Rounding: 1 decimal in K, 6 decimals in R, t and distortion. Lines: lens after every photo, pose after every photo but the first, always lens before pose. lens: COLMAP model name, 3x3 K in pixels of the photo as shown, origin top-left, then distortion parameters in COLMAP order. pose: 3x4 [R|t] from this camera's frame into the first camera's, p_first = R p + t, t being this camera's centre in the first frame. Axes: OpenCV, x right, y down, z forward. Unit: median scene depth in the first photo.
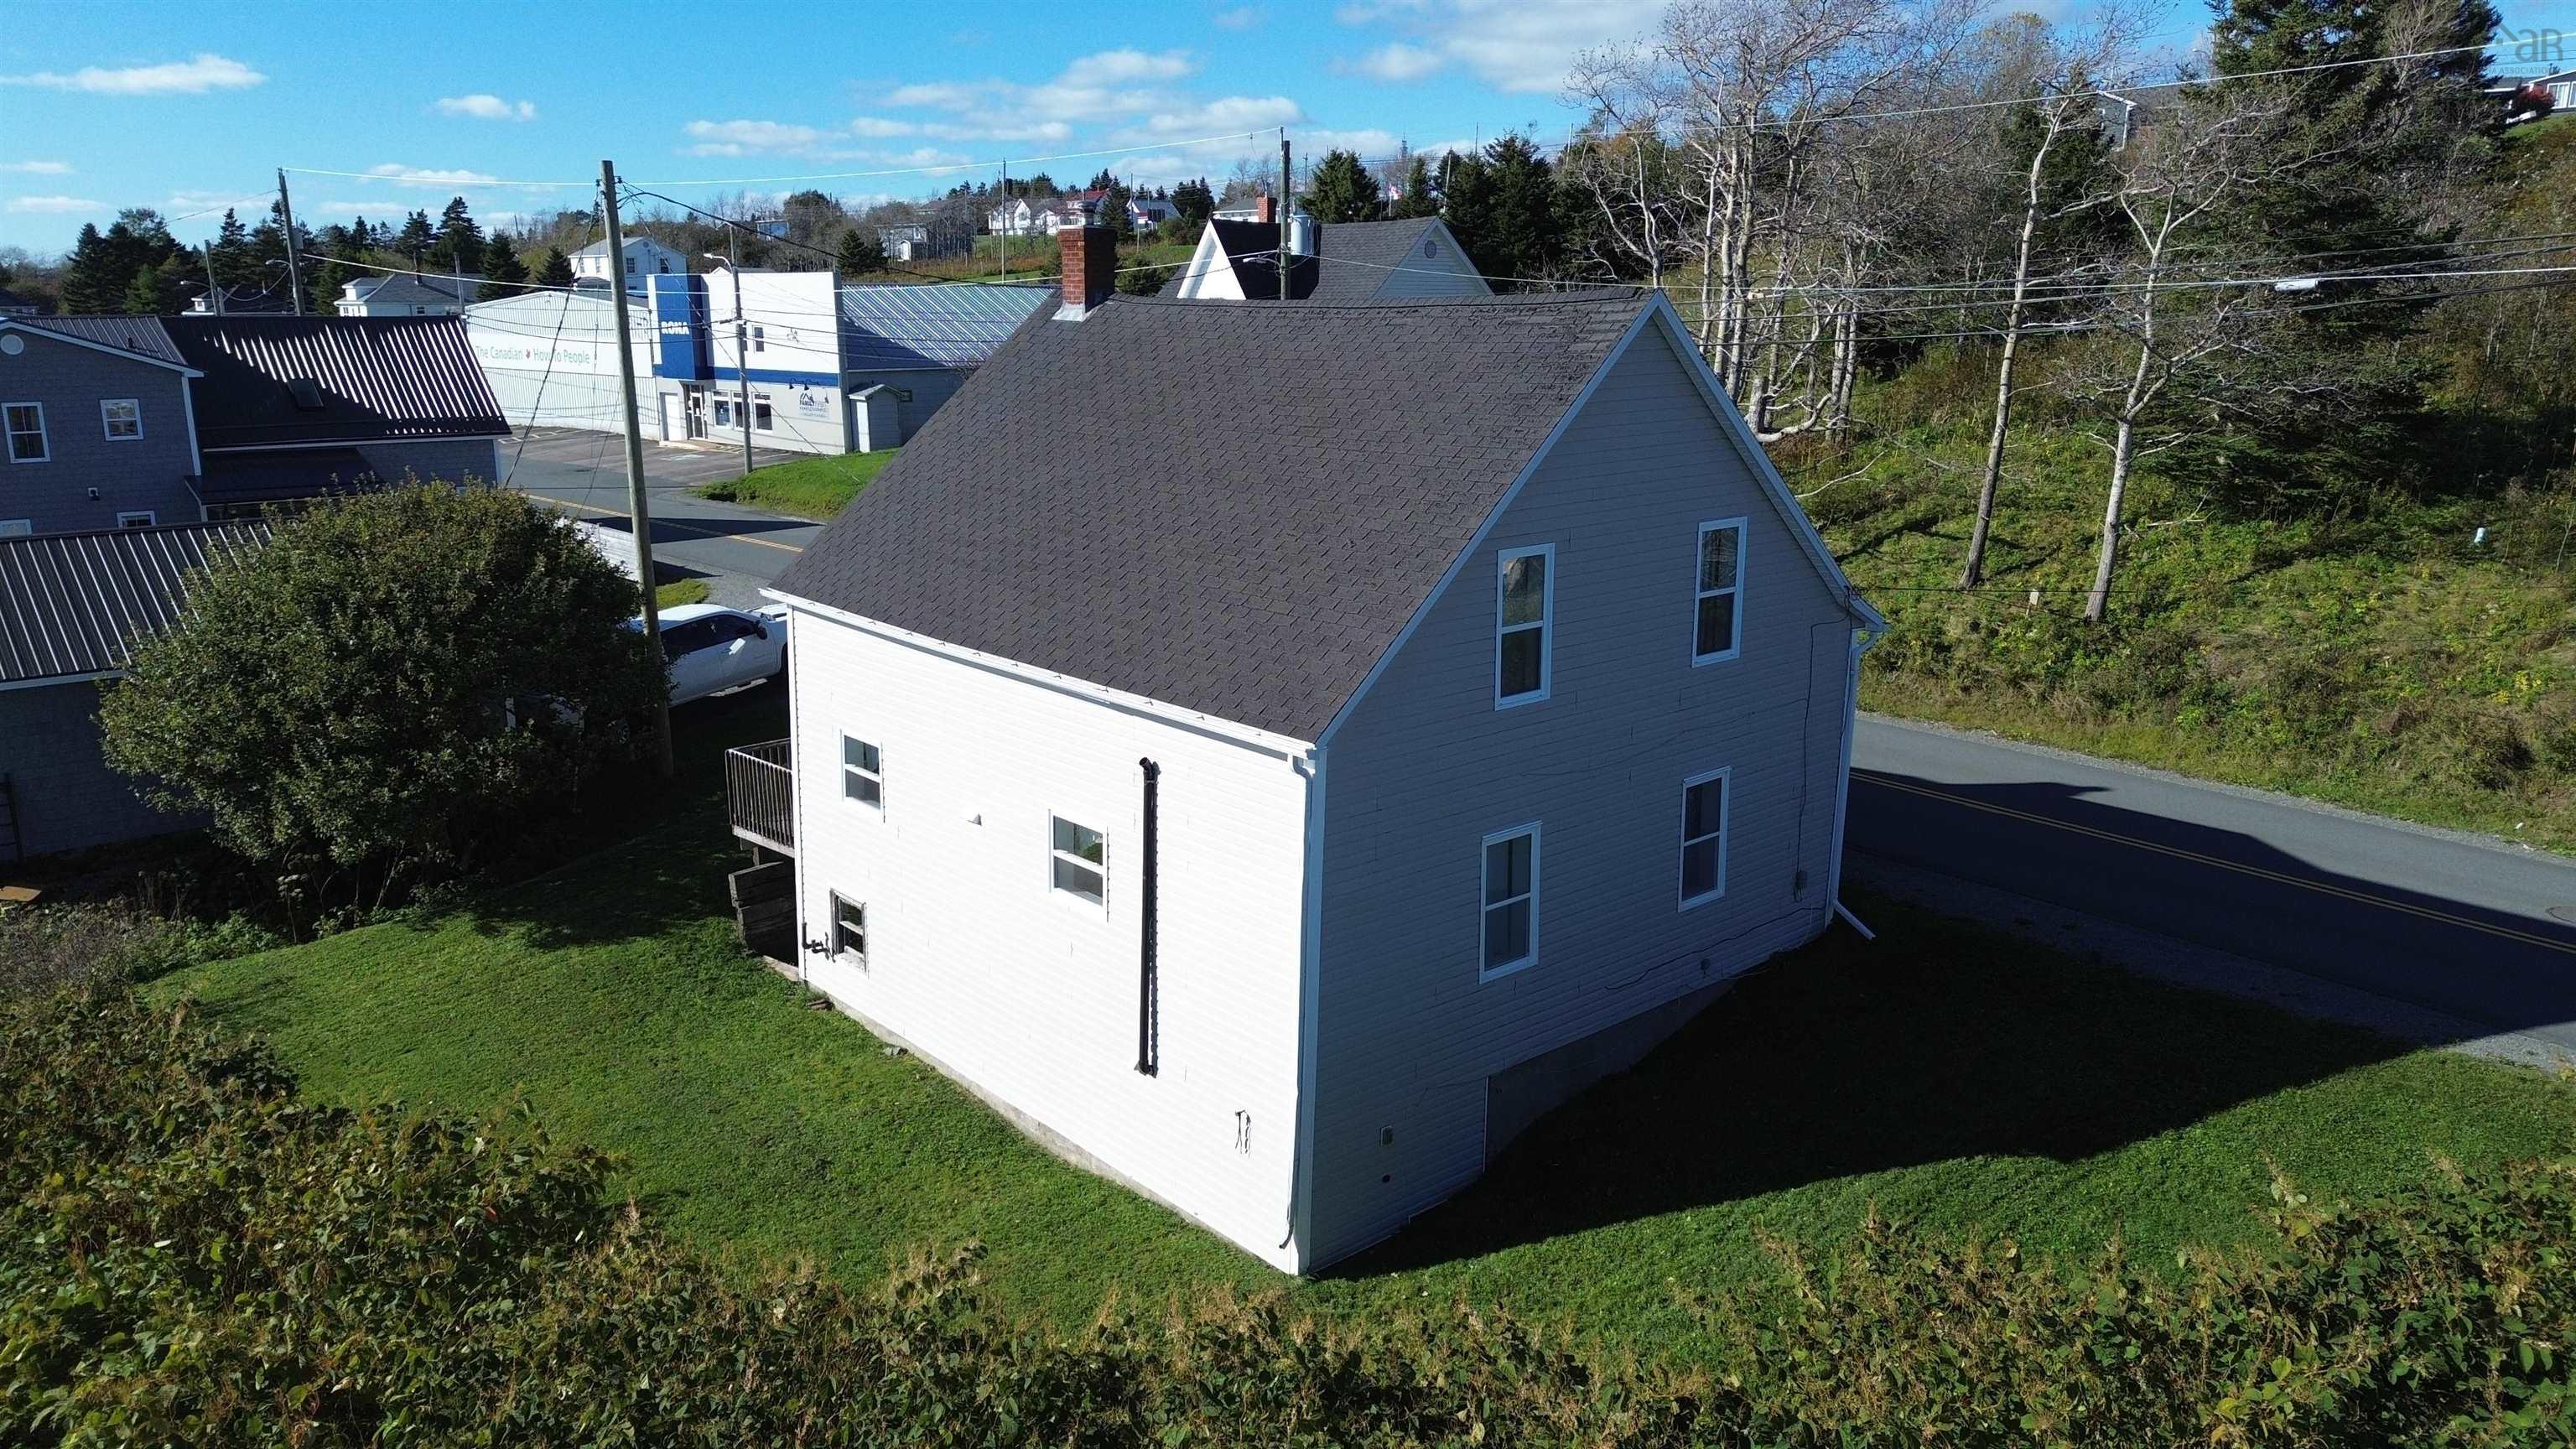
lens RADIAL K [[1809.8, 0, 1288.0], [0, 1809.8, 724.5], [0, 0, 1]] dist [0.085331, -0.088884]
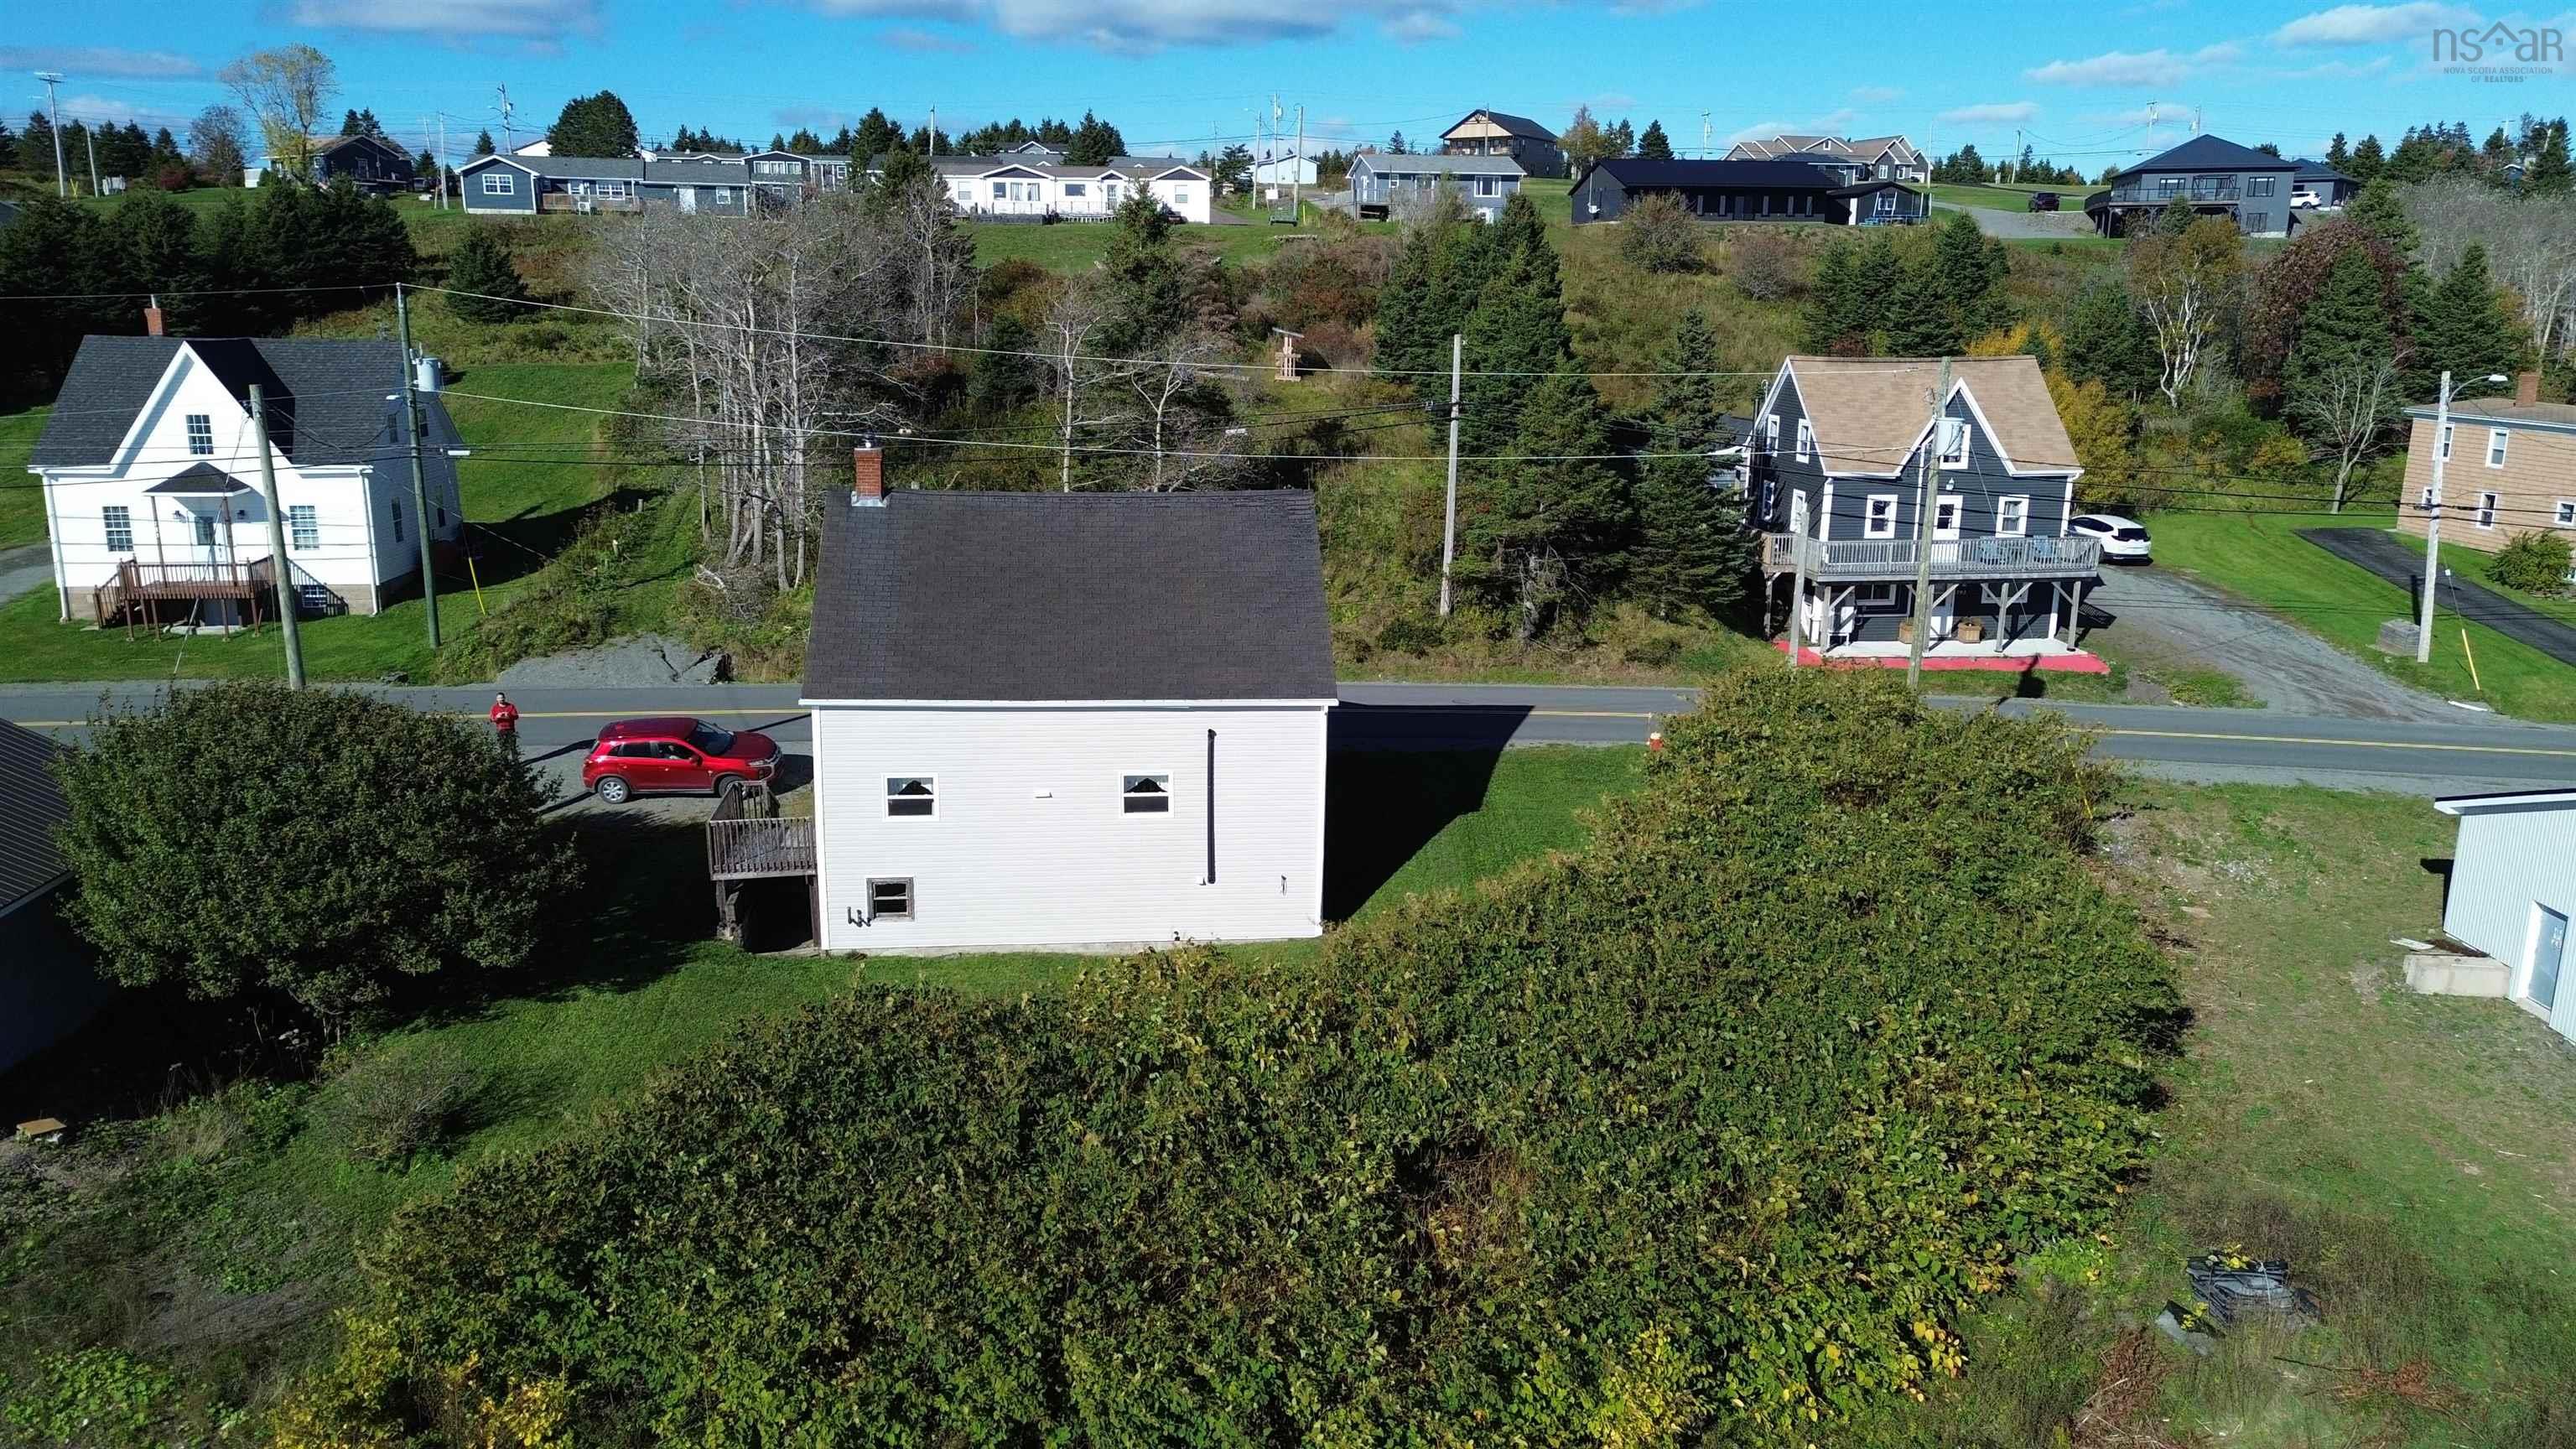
lens RADIAL K [[1809.8, 0, 1288.0], [0, 1809.8, 724.5], [0, 0, 1]] dist [0.085331, -0.088884]
pose [[0.585475, -0.182960, 0.789775, -1.261704], [0.175340, 0.979720, 0.096980, -0.131203], [-0.791501, 0.081700, 0.605682, -0.256500]]
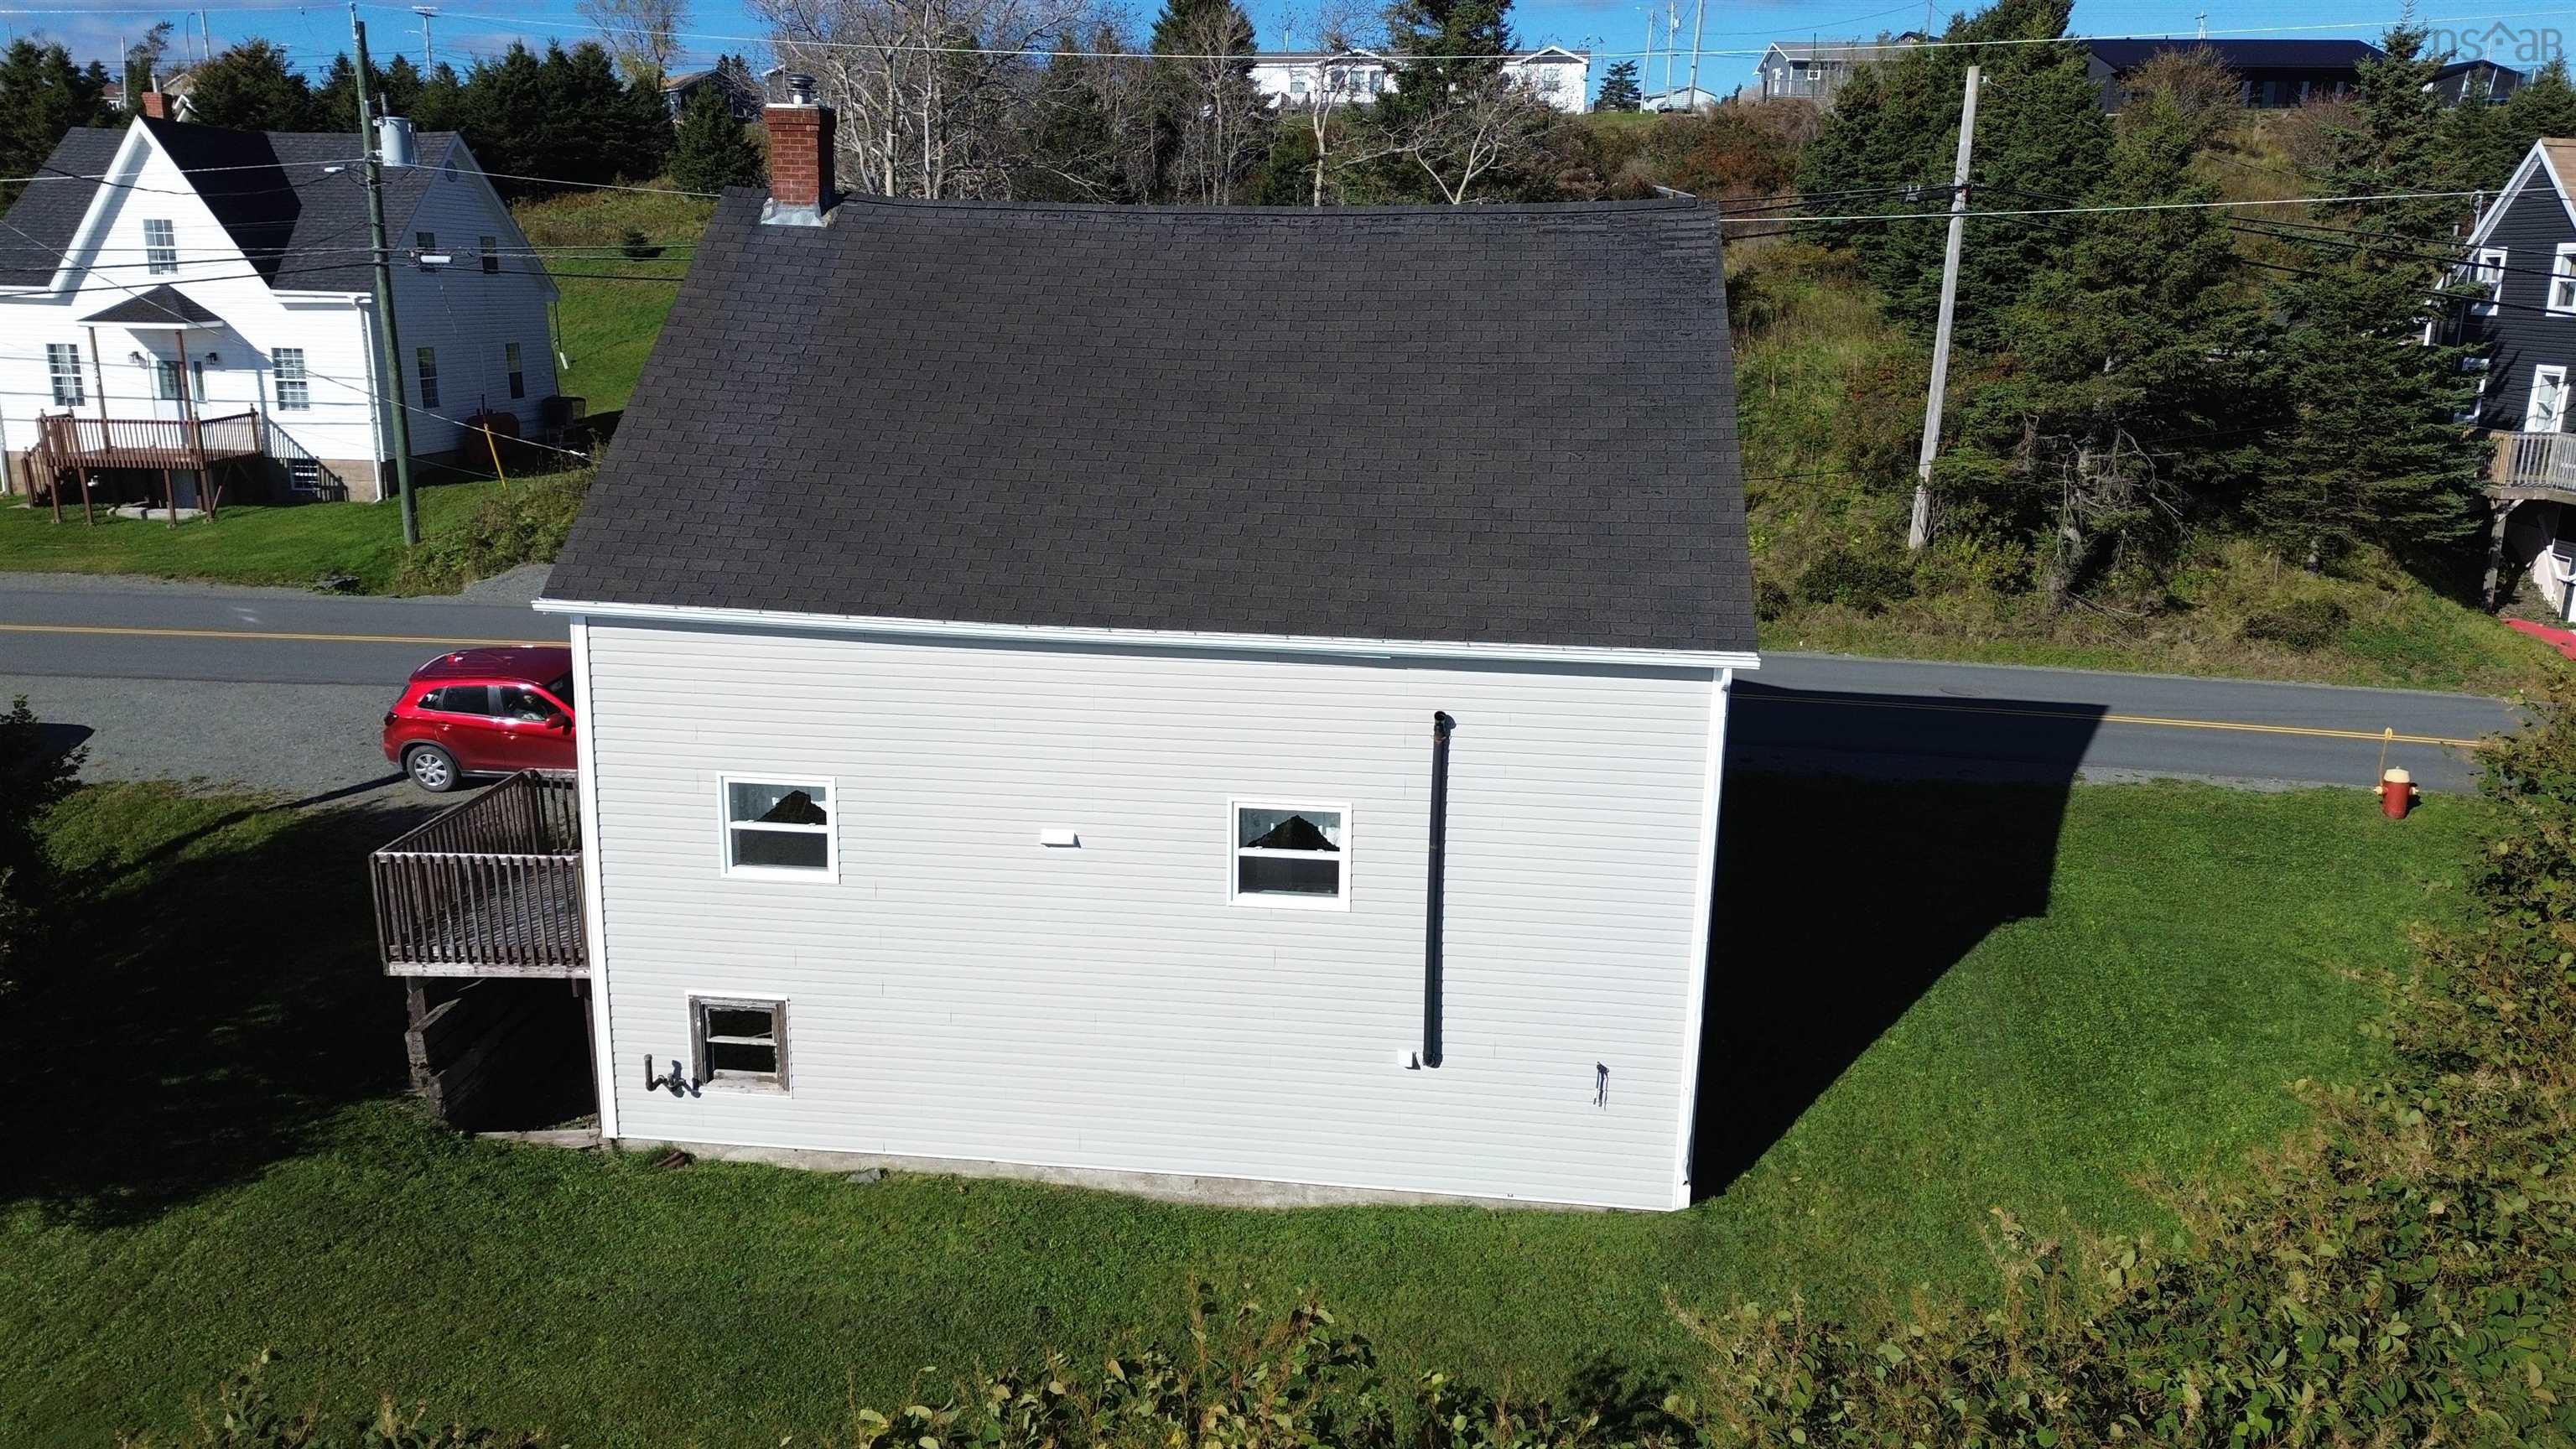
lens RADIAL K [[1814.1, 0, 1288.0], [0, 1814.1, 724.5], [0, 0, 1]] dist [0.076402, -0.095229]
pose [[0.736158, -0.153079, 0.659271, -0.543678], [0.140758, 0.987415, 0.072098, -0.037930], [-0.662011, 0.039722, 0.748441, 0.287274]]
